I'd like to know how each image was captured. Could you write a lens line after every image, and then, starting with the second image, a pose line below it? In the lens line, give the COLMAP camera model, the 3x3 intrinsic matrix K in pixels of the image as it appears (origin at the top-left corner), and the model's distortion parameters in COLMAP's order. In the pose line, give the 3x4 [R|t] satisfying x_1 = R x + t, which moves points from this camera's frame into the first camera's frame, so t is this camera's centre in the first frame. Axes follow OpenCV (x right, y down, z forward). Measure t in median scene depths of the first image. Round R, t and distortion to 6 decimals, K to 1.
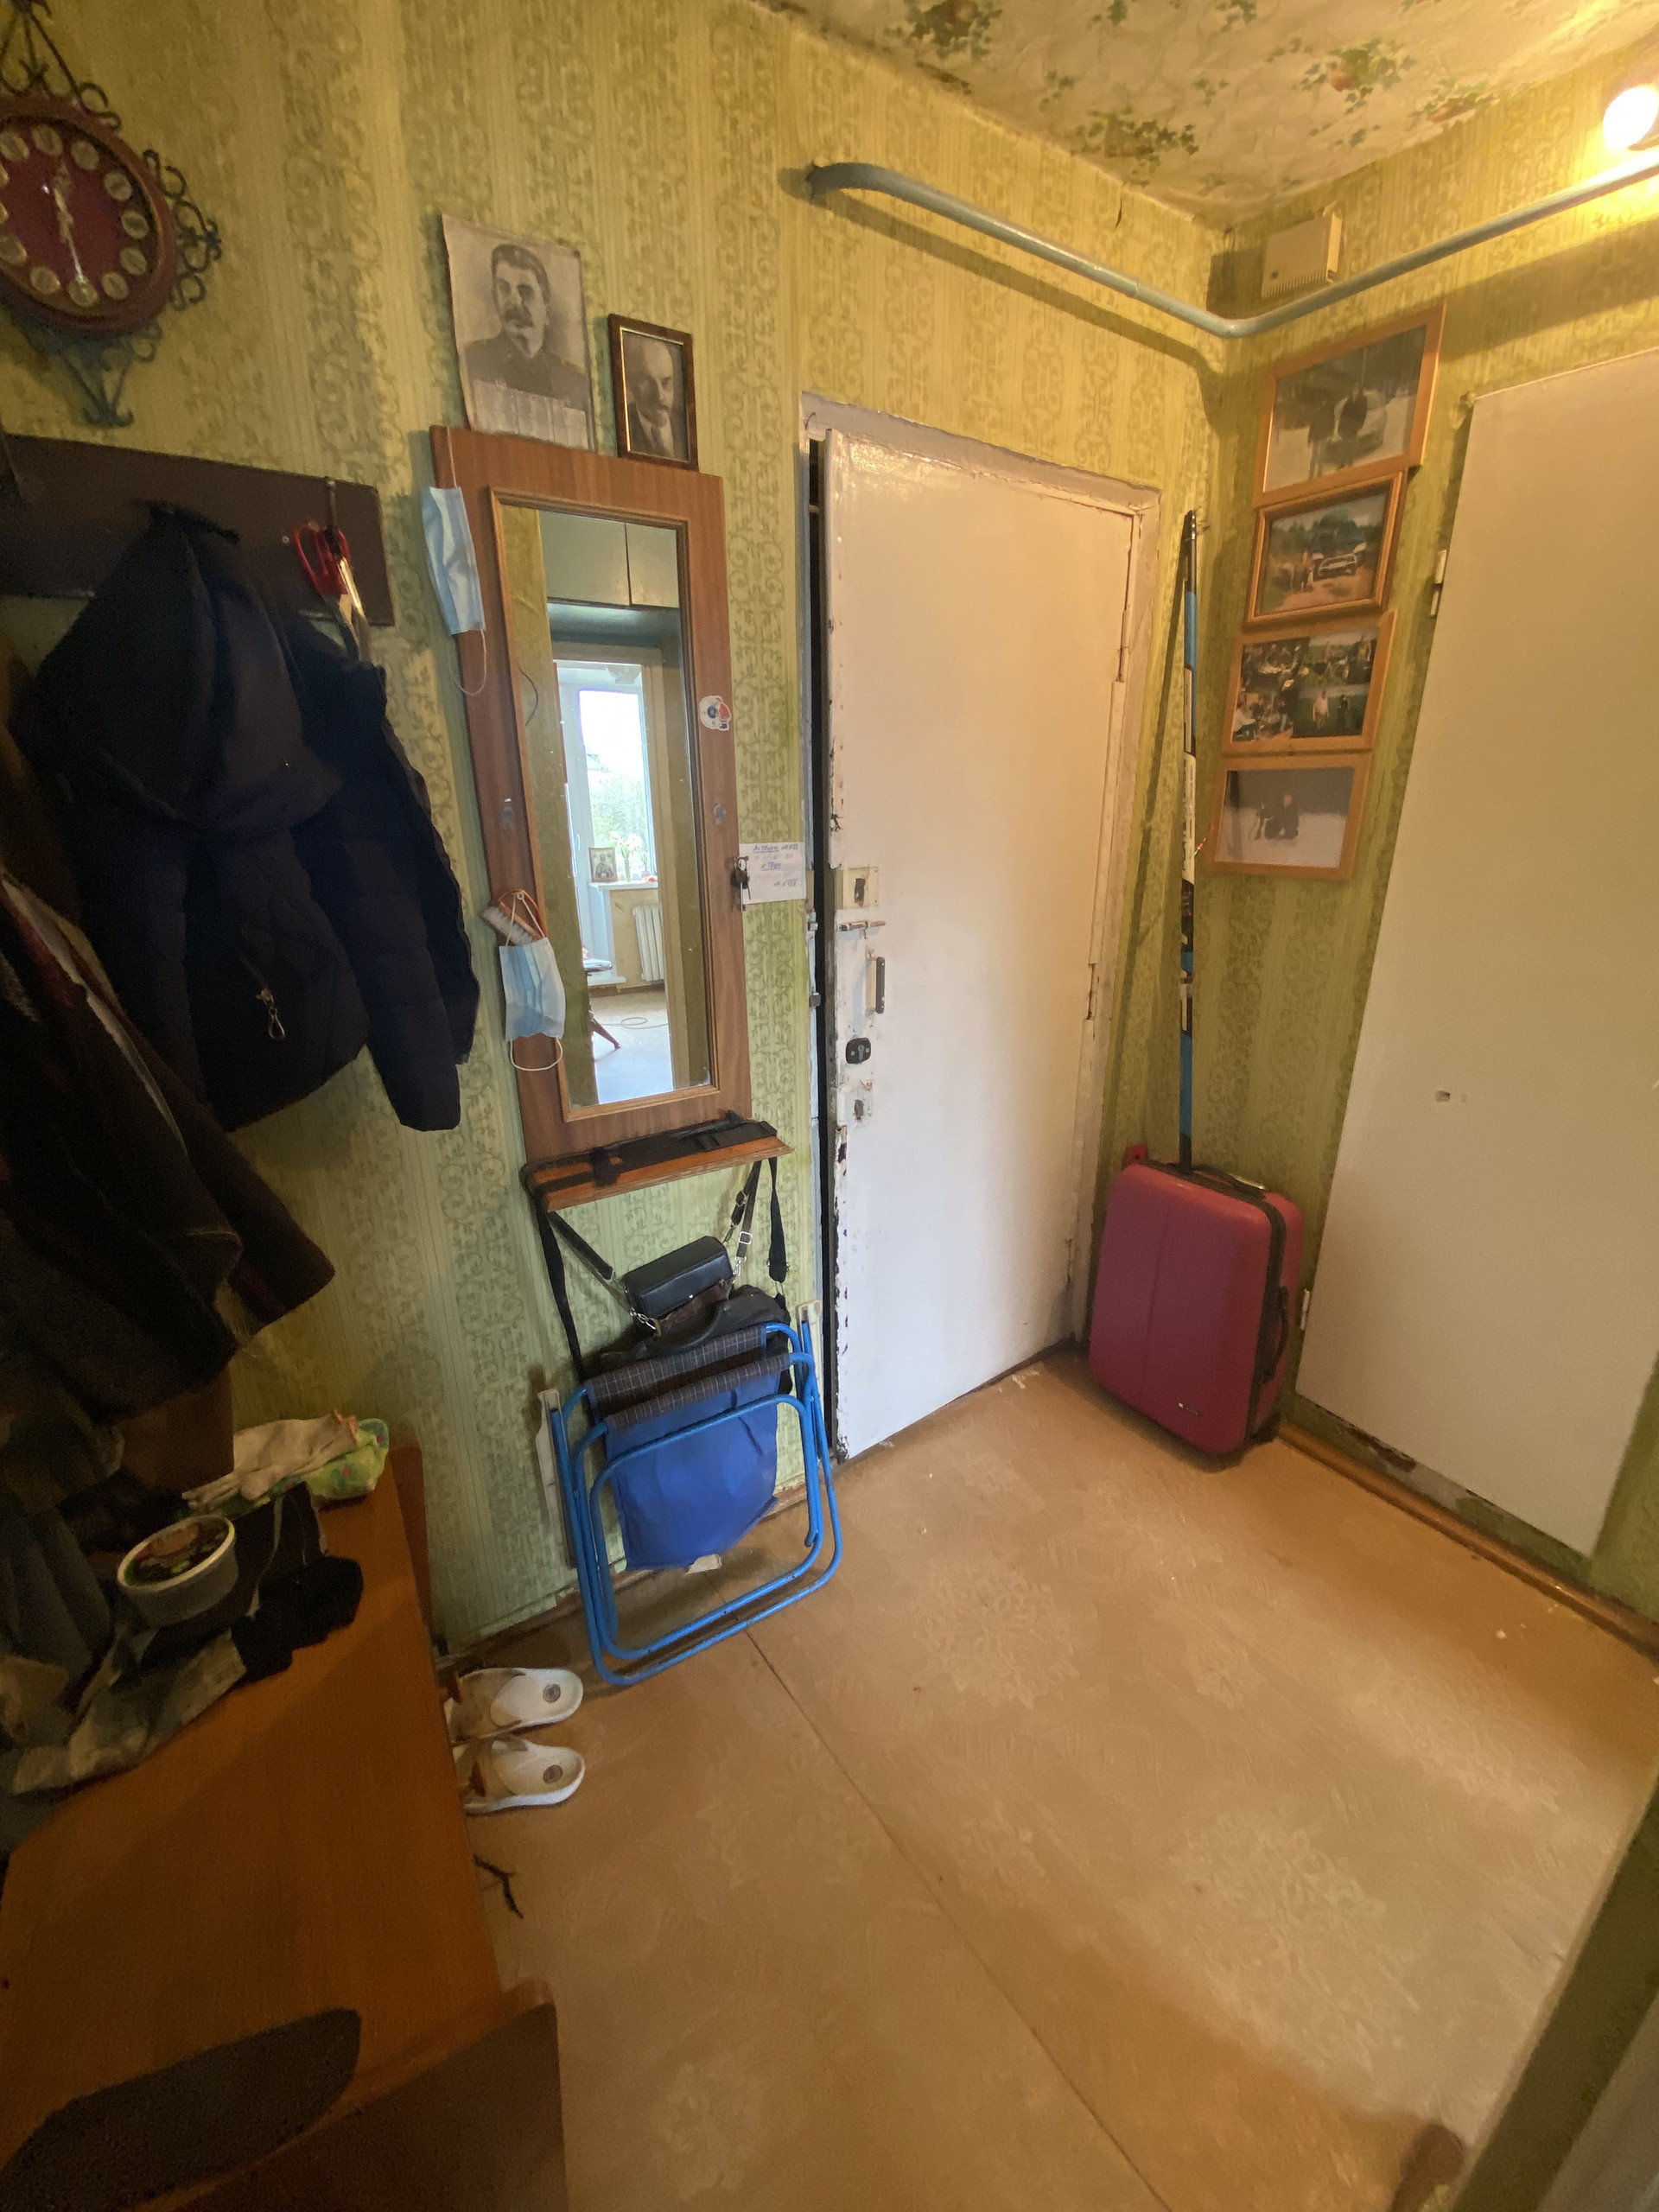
lens RADIAL K [[887.9, 0, 841.2], [0, 887.9, 1108.4], [0, 0, 1]] dist [0.043672, -0.039364]
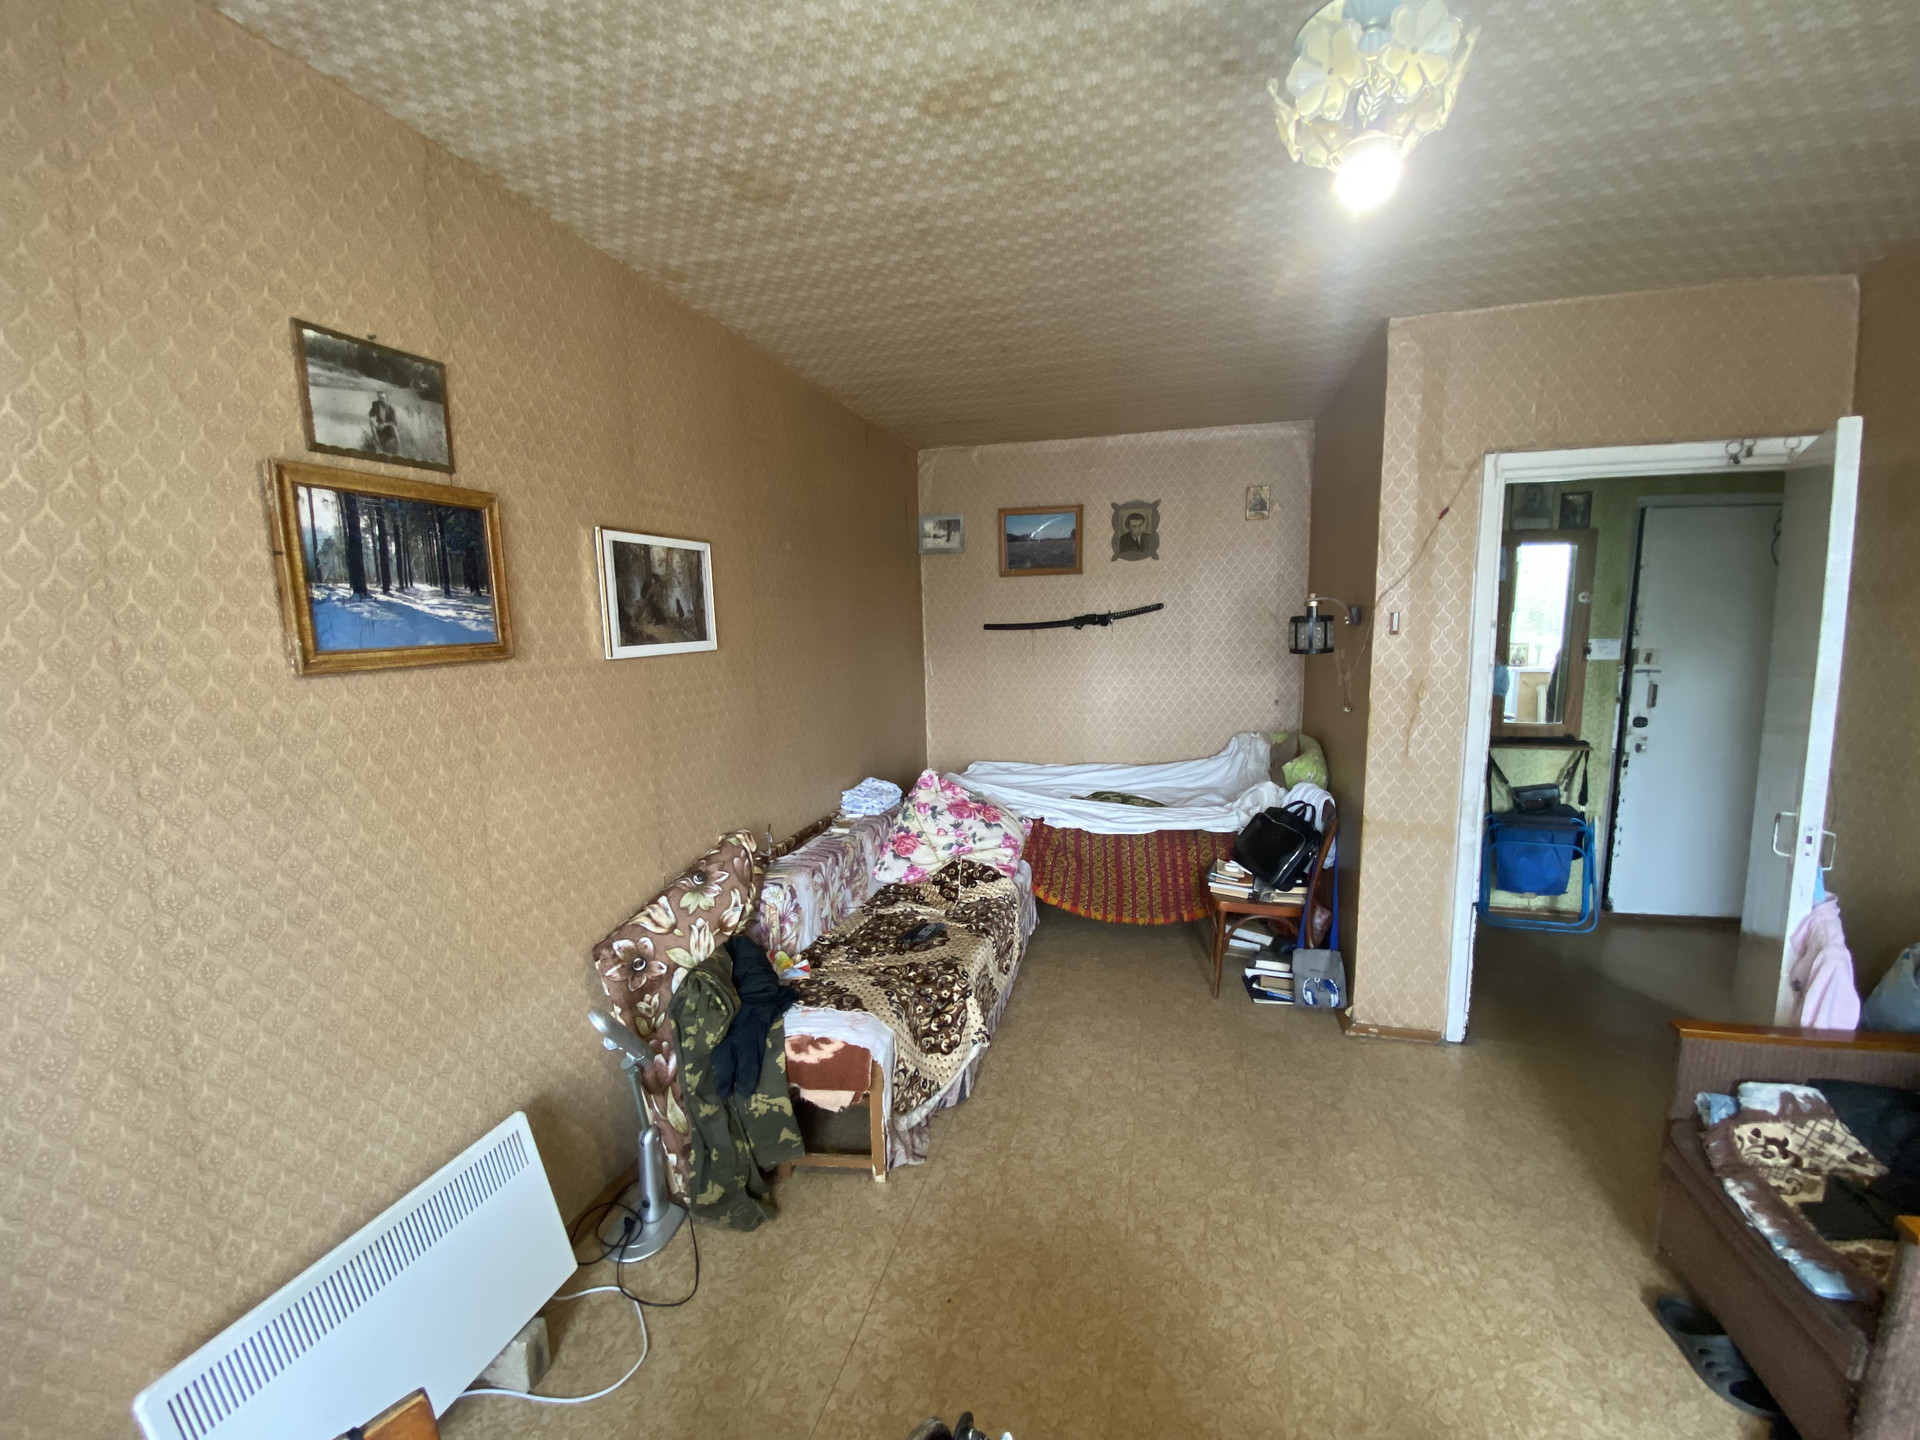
lens RADIAL K [[770.7, 0, 958.3], [0, 770.7, 723.7], [0, 0, 1]] dist [0.043672, -0.039364]
pose [[0.648502, 0.102494, -0.754281, 0.427920], [-0.235948, 0.969156, -0.071168, 0.546086], [0.723722, 0.224124, 0.652683, -1.785119]]
